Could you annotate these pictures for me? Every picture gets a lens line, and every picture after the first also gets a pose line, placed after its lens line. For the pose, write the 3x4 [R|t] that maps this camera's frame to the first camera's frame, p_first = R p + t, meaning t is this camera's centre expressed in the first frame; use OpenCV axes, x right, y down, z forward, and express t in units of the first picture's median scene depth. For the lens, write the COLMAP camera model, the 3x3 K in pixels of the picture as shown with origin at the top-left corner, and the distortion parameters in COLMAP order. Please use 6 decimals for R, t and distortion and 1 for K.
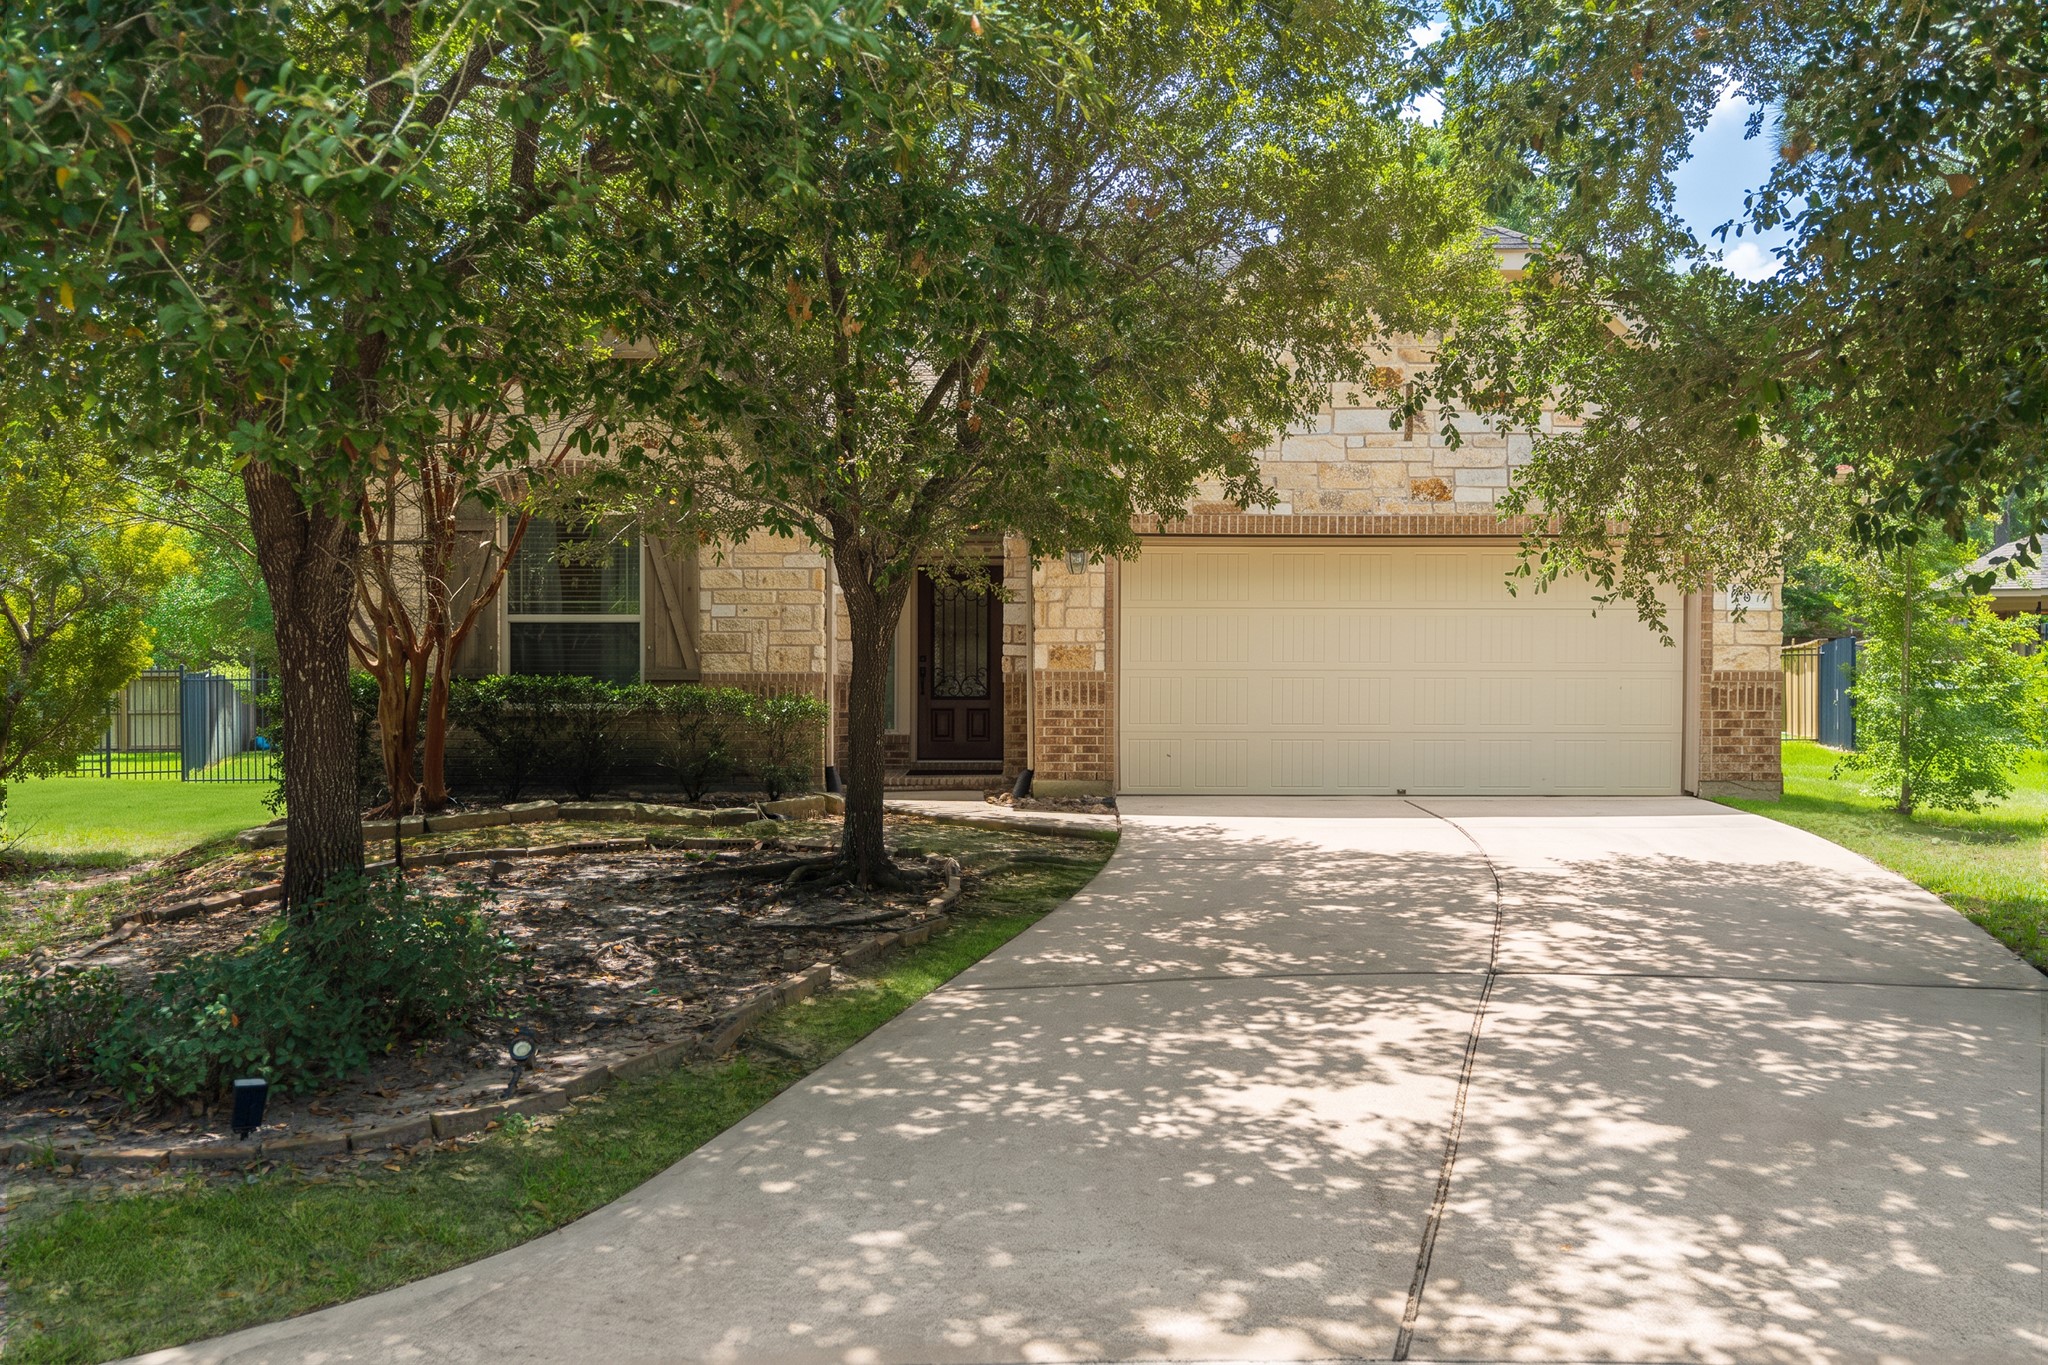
lens RADIAL K [[1700.7, 0, 1024.0], [0, 1700.7, 682.5], [0, 0, 1]] dist [0.000648, -0.000013]
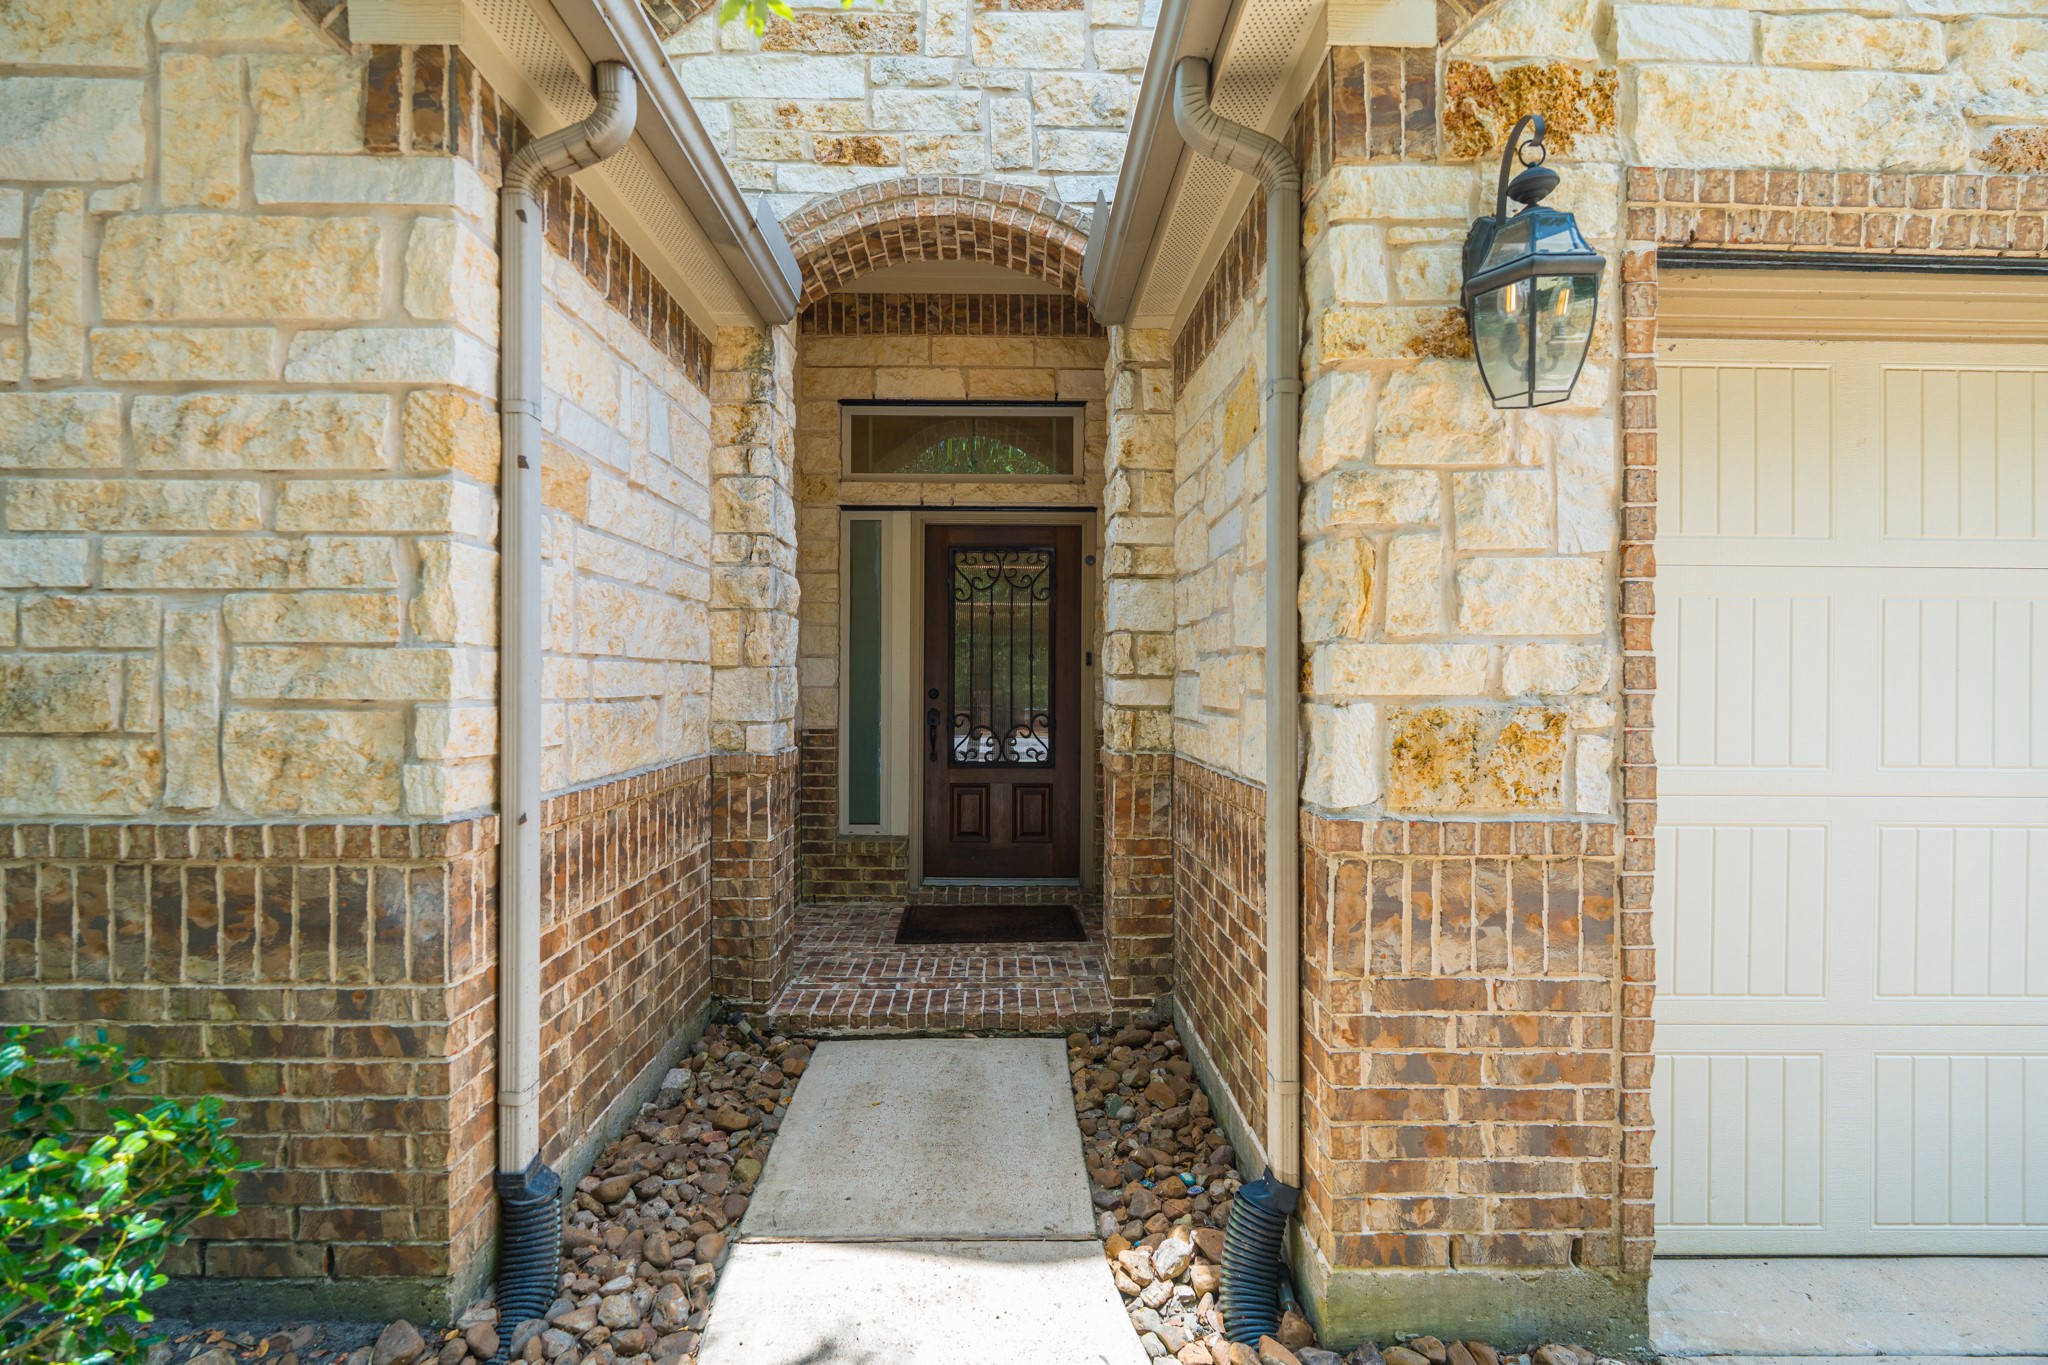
lens RADIAL K [[894.4, 0, 1024.0], [0, 894.4, 682.5], [0, 0, 1]] dist [0.001362, 0.000275]
pose [[0.999995, 0.001172, 0.002894, -0.036883], [-0.001204, 0.999936, 0.011278, -0.027068], [-0.002881, -0.011282, 0.999932, 0.873012]]
